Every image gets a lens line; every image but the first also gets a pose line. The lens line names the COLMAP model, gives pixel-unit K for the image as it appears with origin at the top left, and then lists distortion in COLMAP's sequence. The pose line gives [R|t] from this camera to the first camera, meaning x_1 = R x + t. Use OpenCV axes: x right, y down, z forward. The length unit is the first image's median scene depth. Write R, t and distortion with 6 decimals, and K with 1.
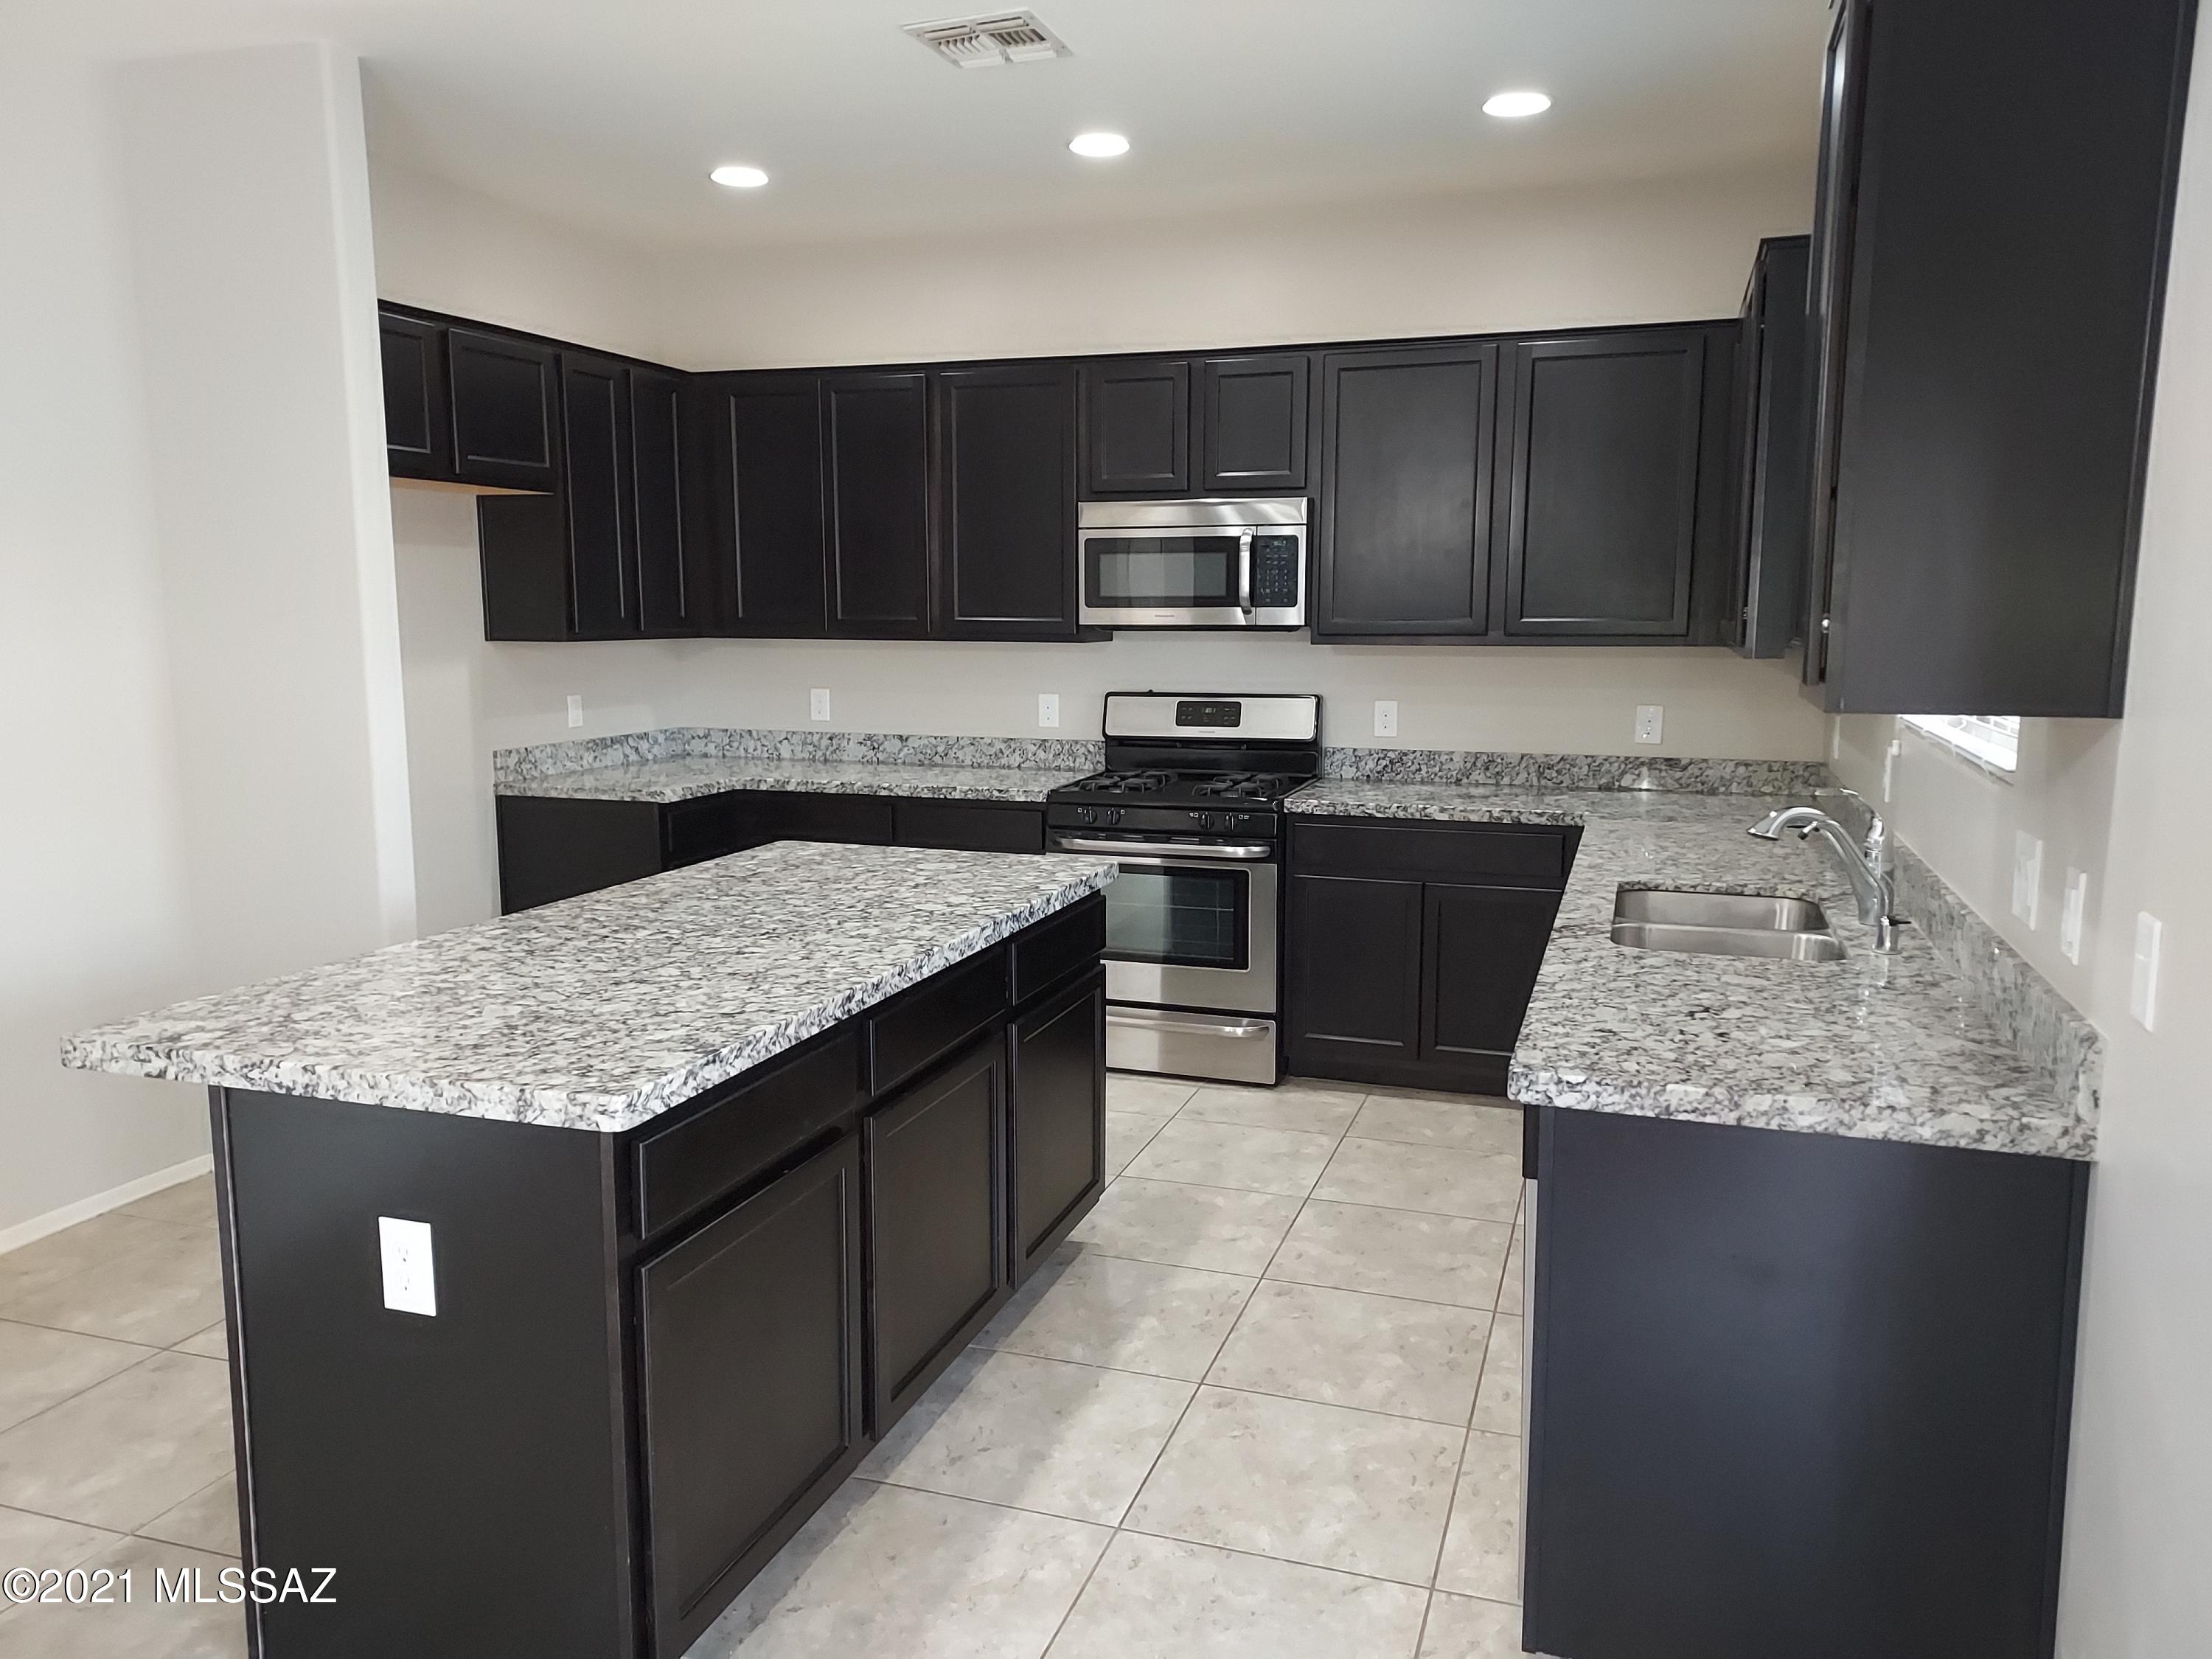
lens RADIAL K [[1595.9, 0, 1104.1], [0, 1595.9, 827.3], [0, 0, 1]] dist [0.009165, 0.000779]
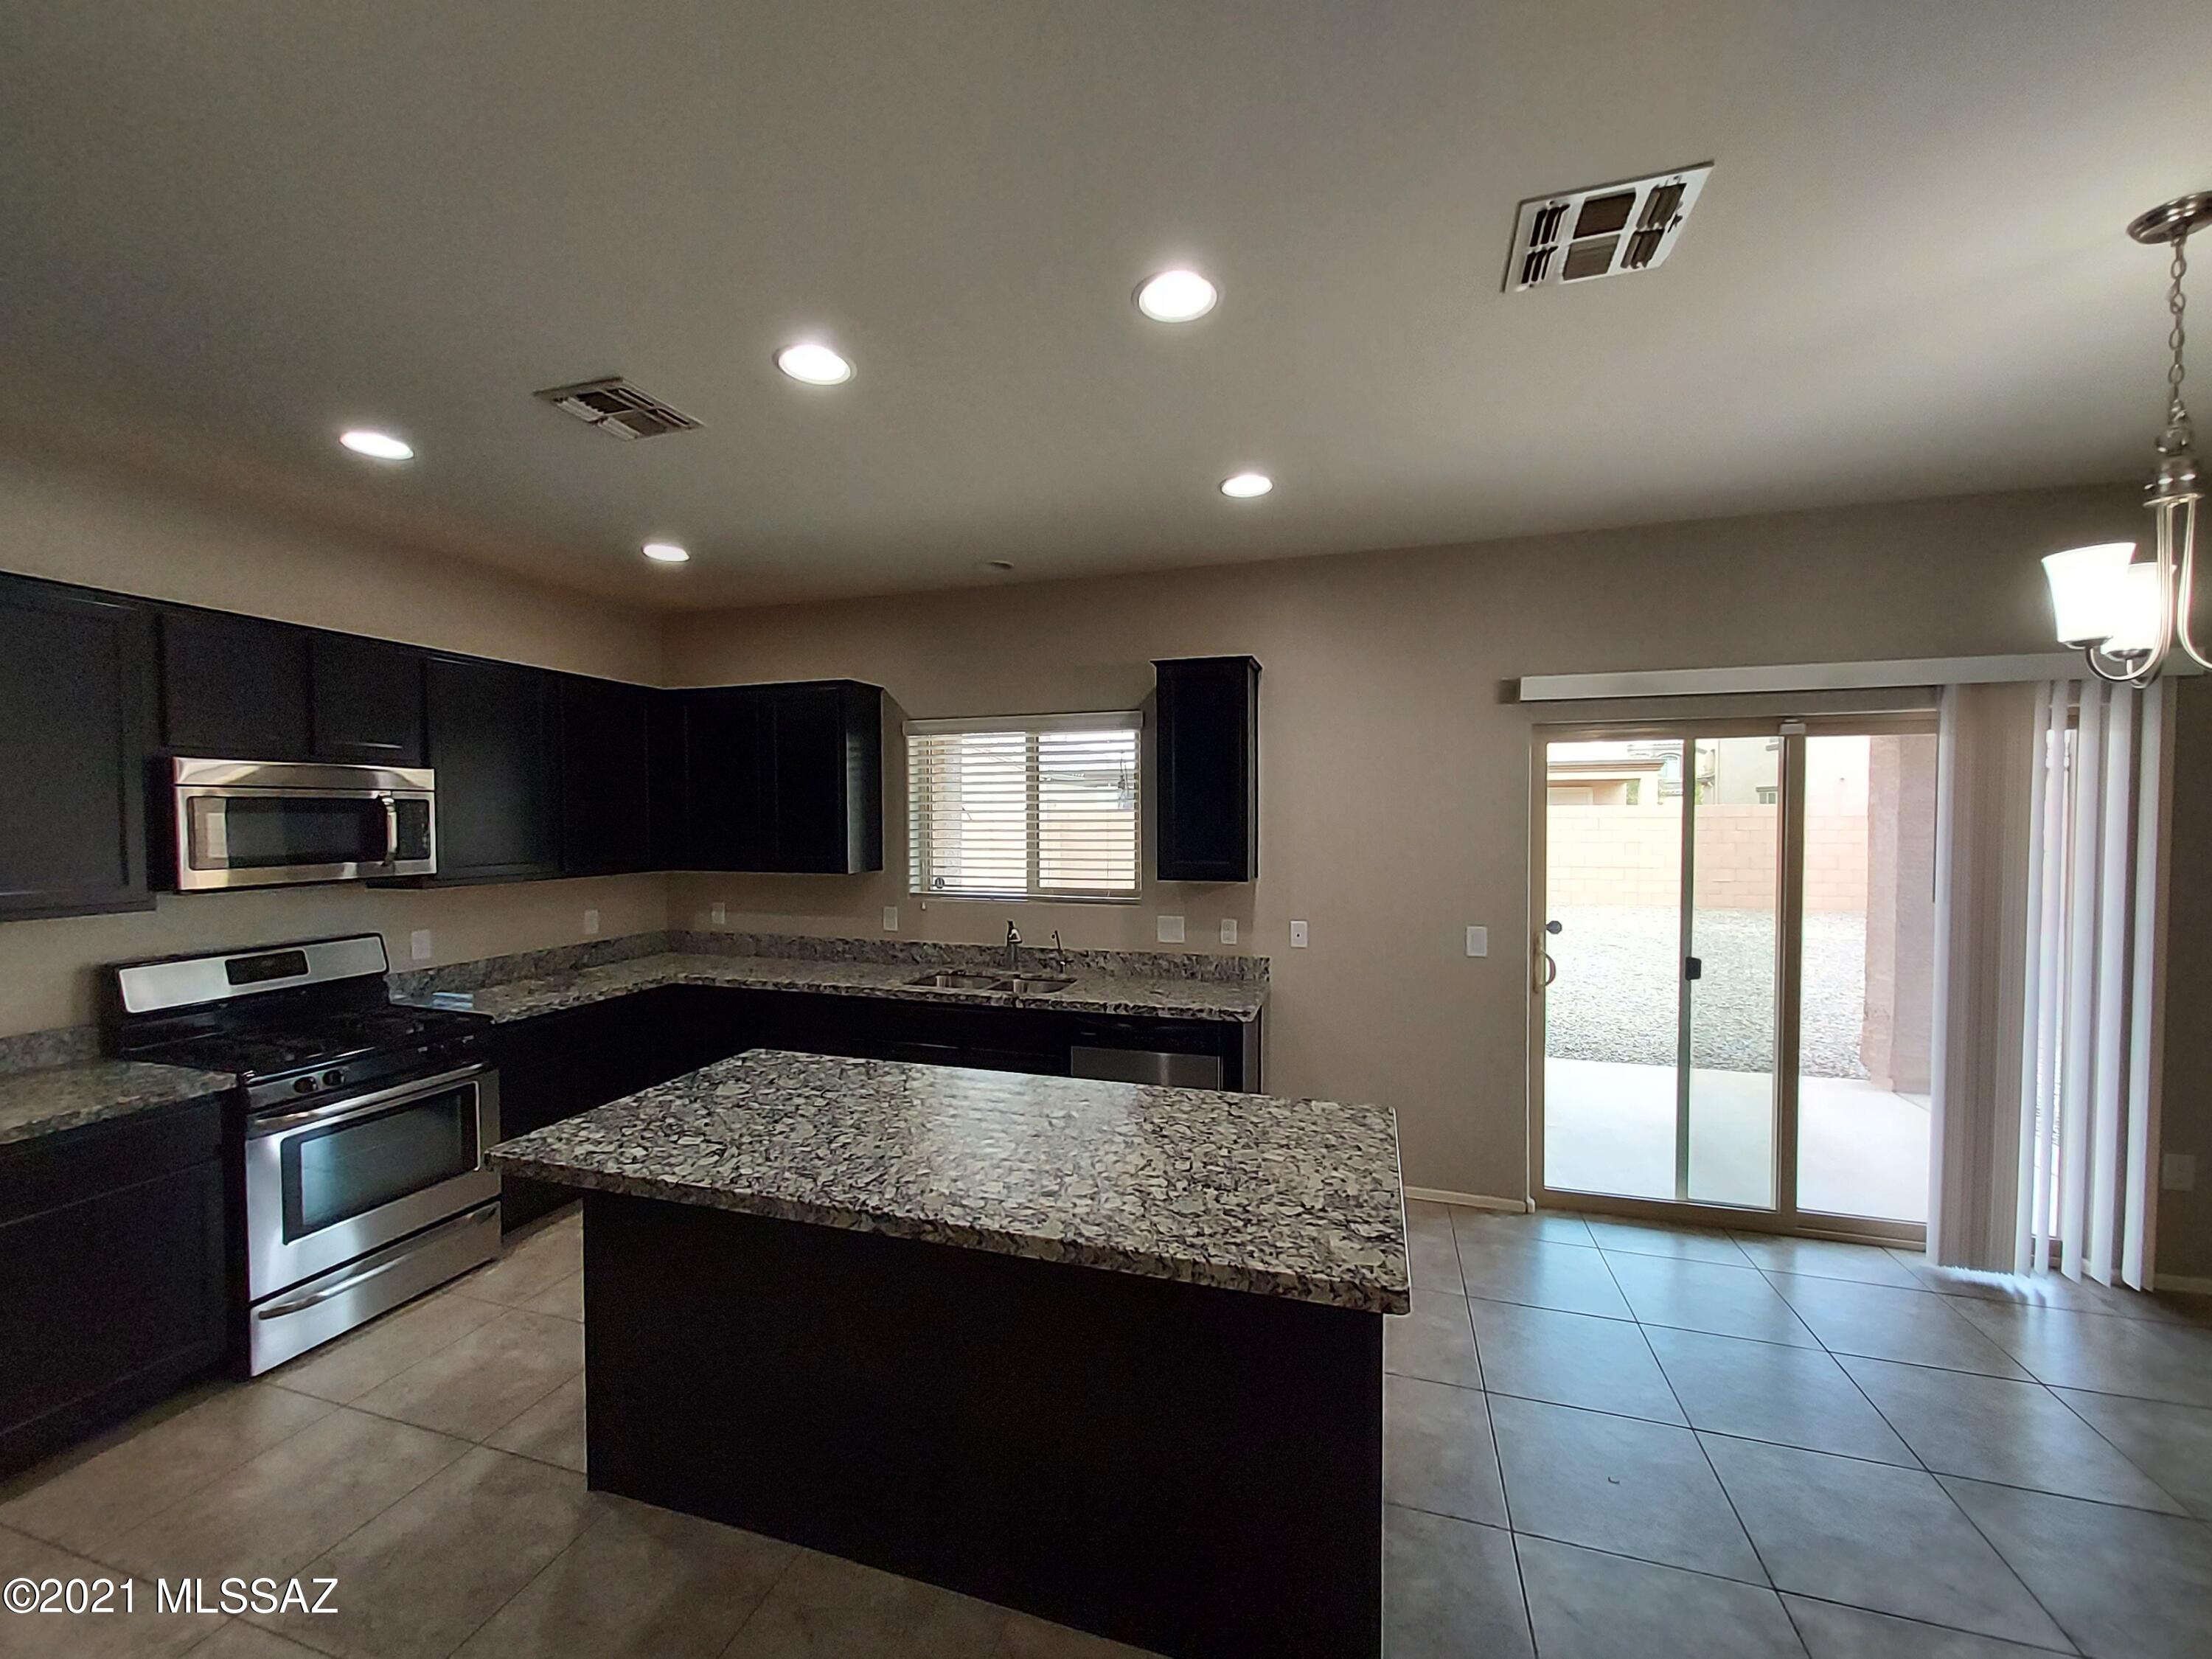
lens RADIAL K [[879.2, 0, 1101.6], [0, 879.2, 841.3], [0, 0, 1]] dist [-0.002743, -0.000207]
pose [[-0.023352, -0.028859, 0.999311, -0.524801], [0.144044, 0.989056, 0.031929, -0.095969], [-0.989296, 0.144690, -0.018939, 0.495838]]
